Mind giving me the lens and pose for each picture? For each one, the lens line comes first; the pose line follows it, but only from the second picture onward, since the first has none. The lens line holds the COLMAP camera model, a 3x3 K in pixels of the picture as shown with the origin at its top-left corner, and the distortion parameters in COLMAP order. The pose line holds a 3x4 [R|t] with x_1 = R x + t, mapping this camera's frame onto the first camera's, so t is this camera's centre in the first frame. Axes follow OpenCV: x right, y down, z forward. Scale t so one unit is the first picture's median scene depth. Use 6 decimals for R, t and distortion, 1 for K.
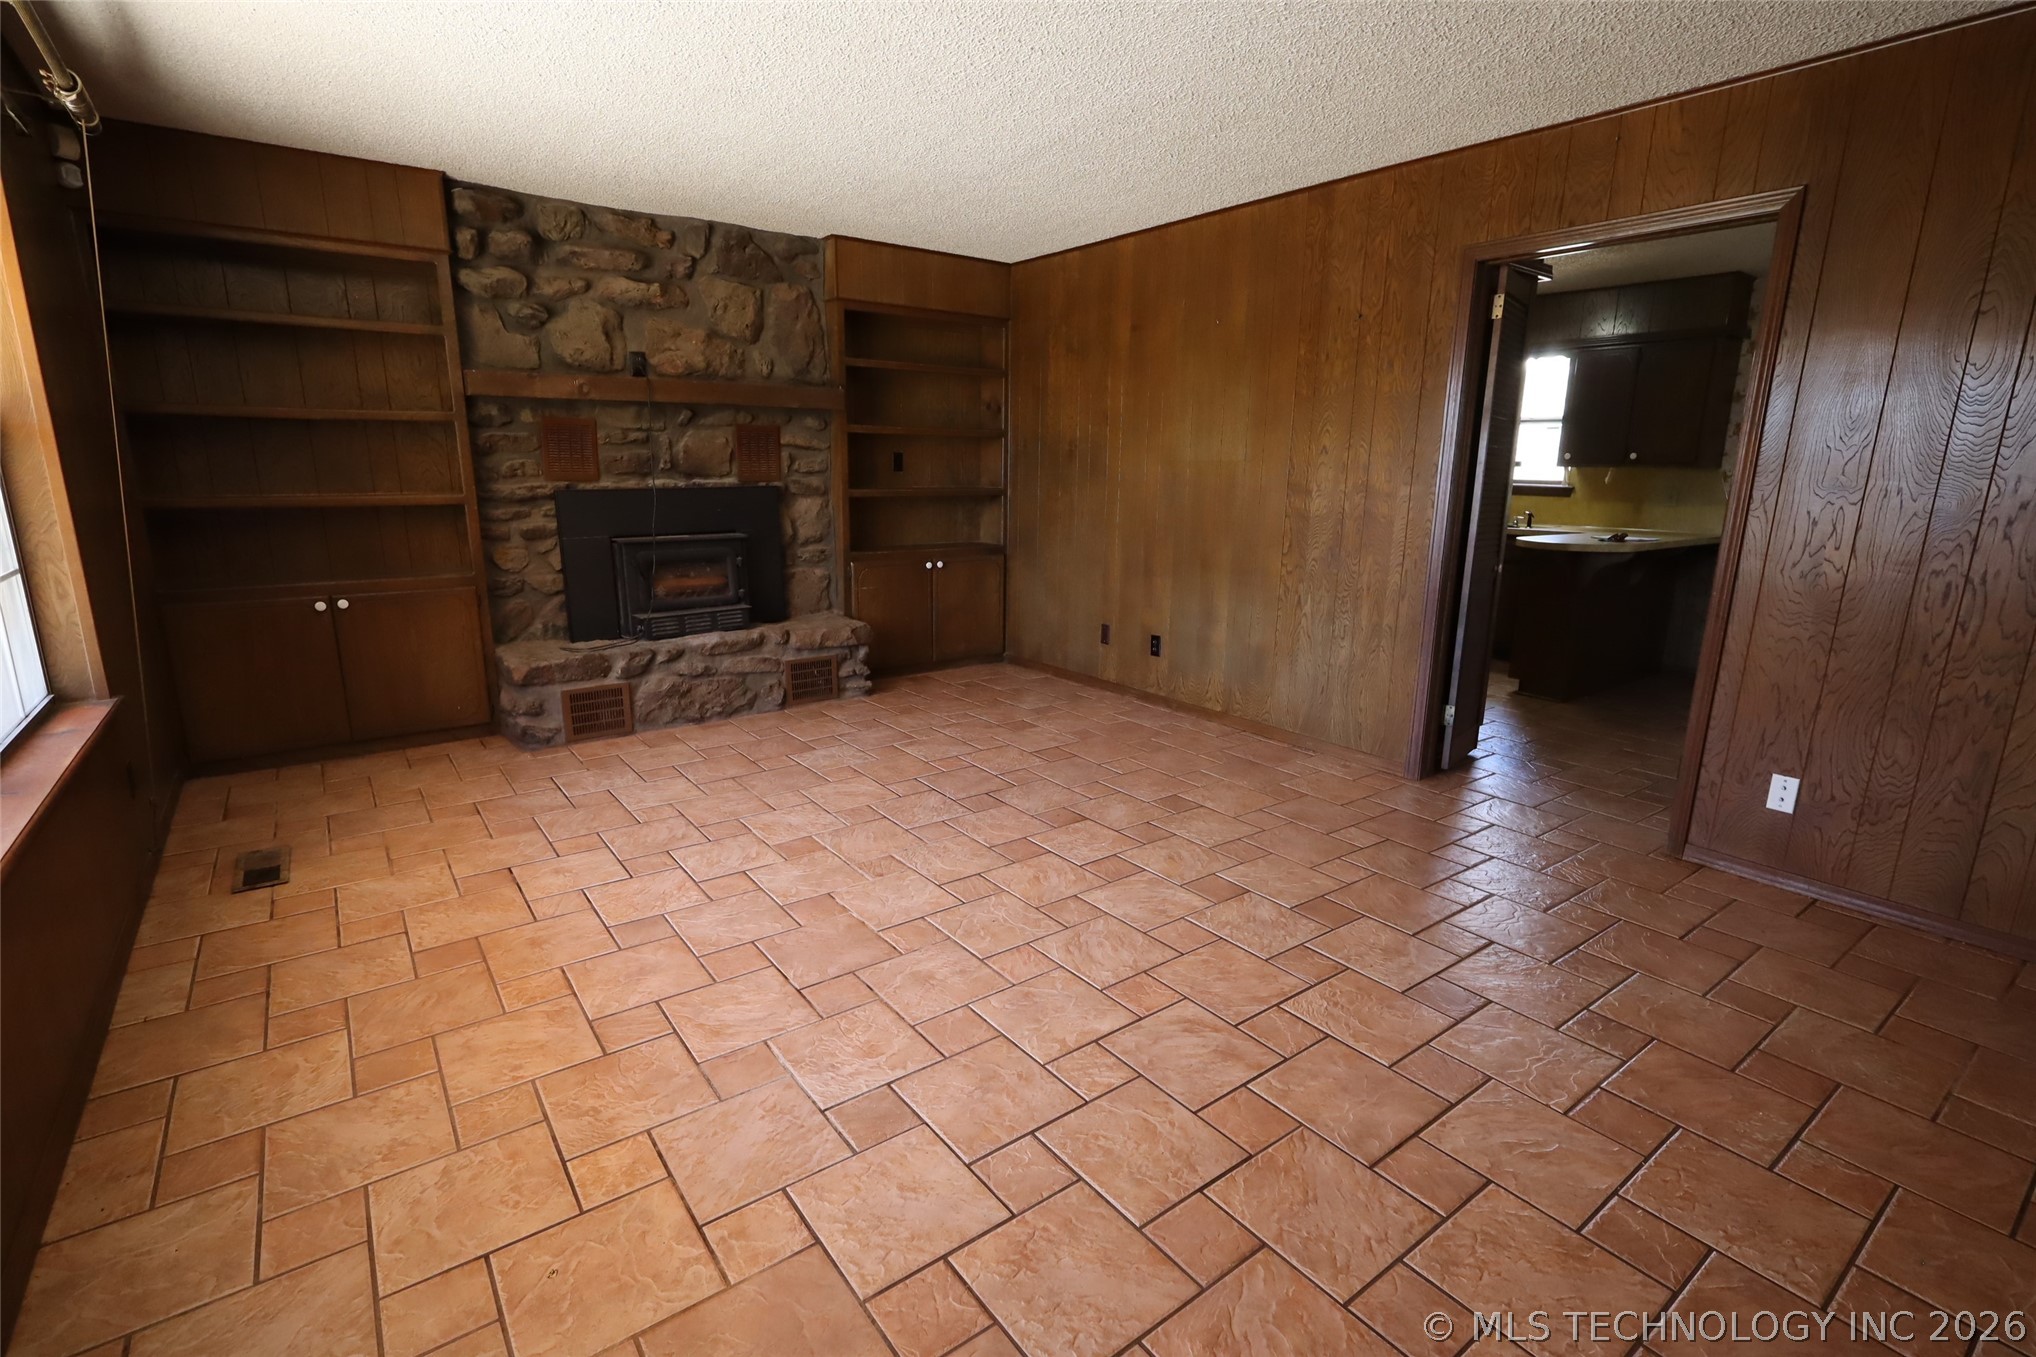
lens RADIAL K [[947.2, 0, 1015.8], [0, 947.2, 681.6], [0, 0, 1]] dist [-0.003947, 0.000979]
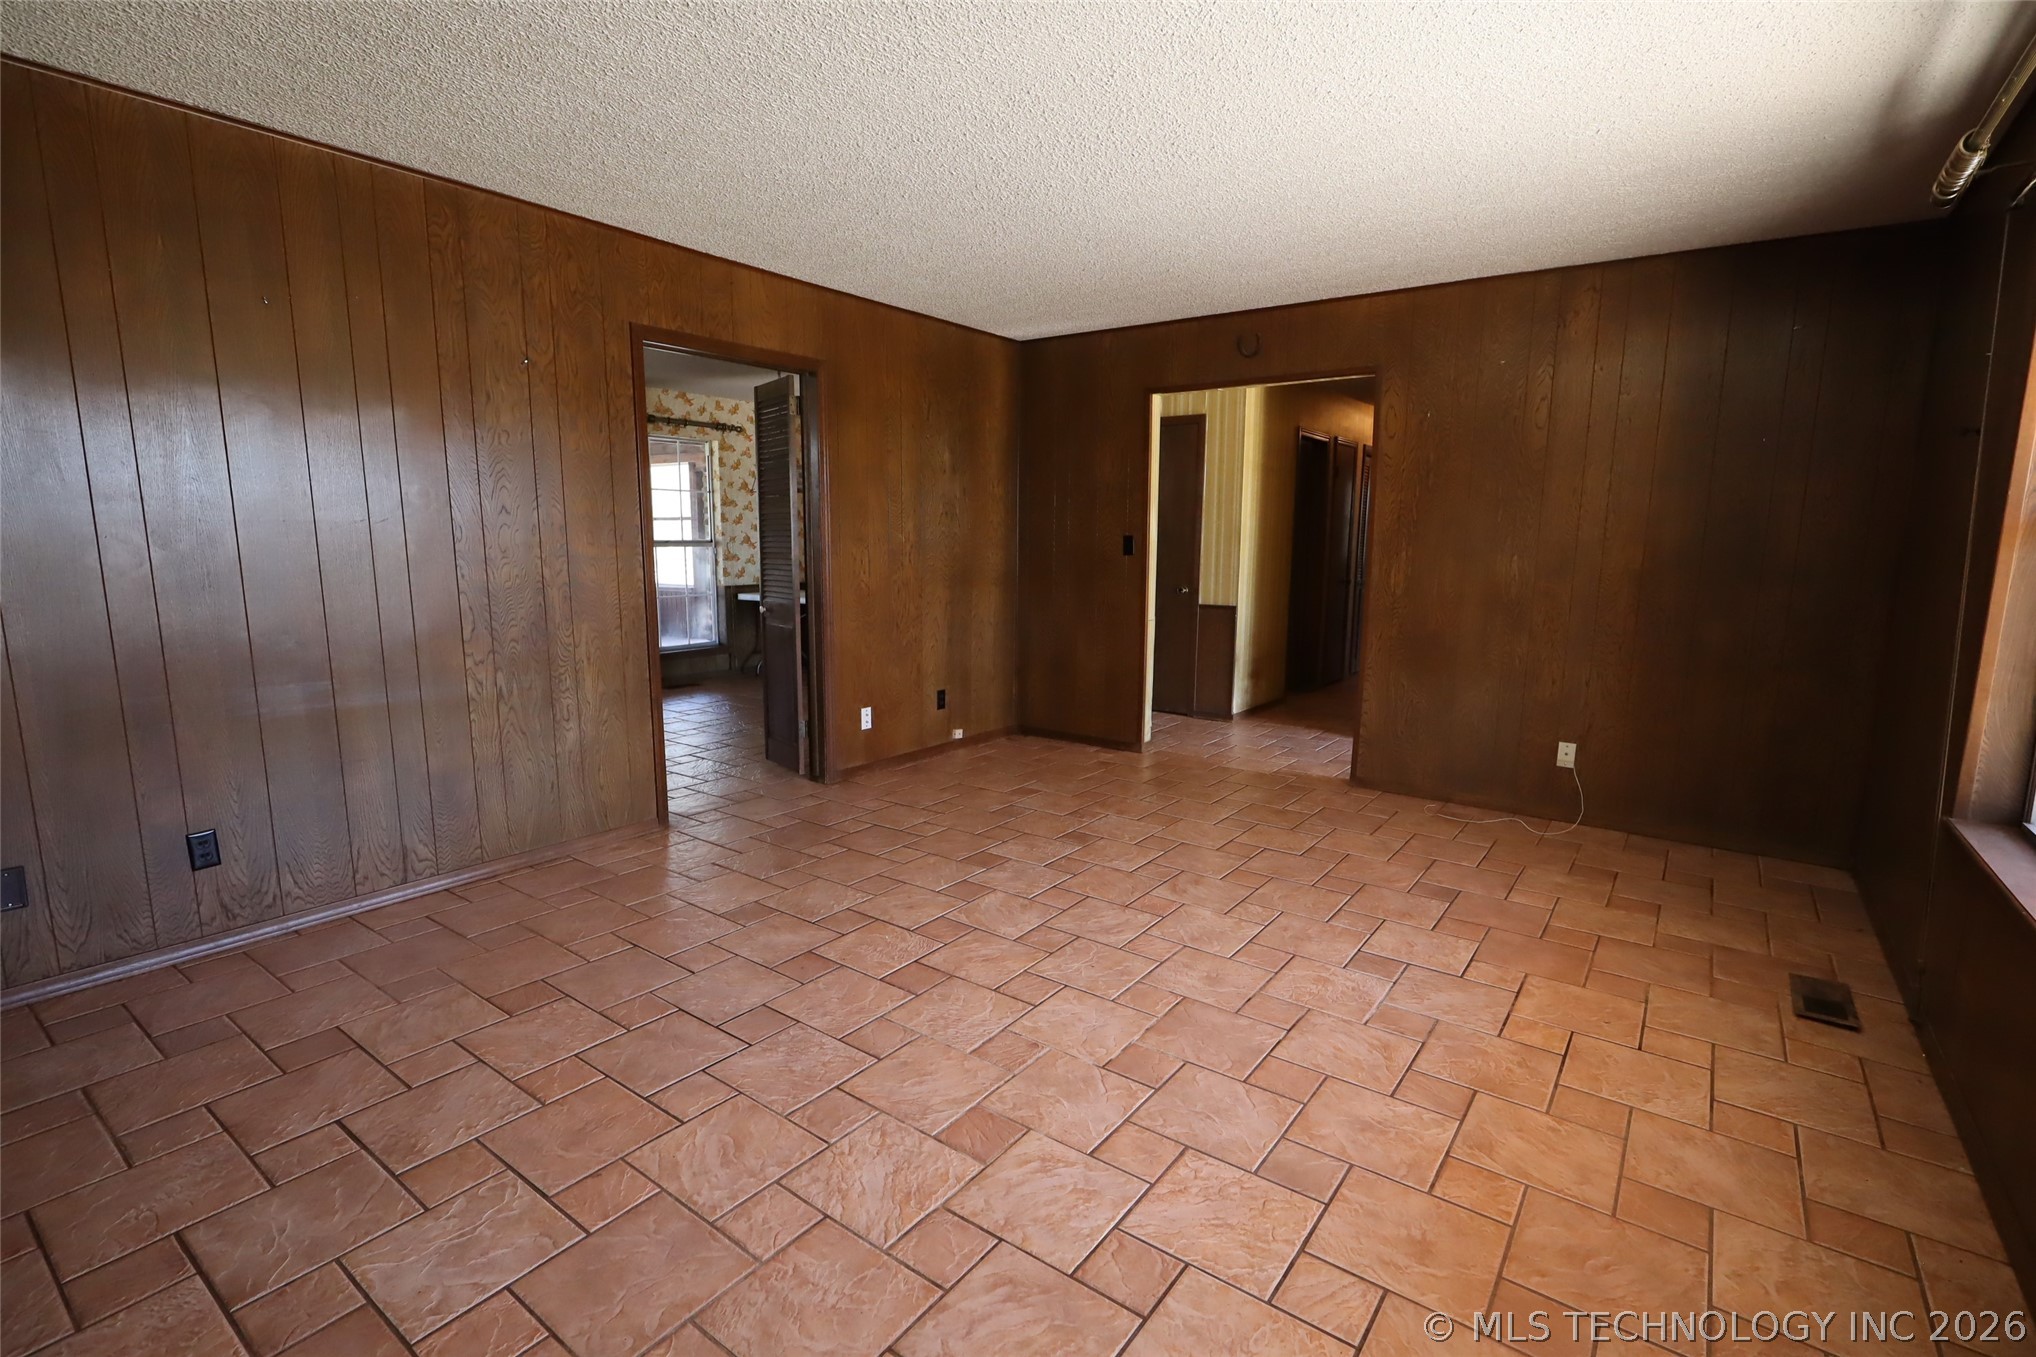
lens RADIAL K [[947.2, 0, 1015.8], [0, 947.2, 681.6], [0, 0, 1]] dist [-0.003947, 0.000979]
pose [[-0.290222, -0.163977, 0.942806, -0.896682], [0.202969, 0.952247, 0.228098, -0.291220], [-0.935187, 0.257559, -0.243081, 1.202092]]
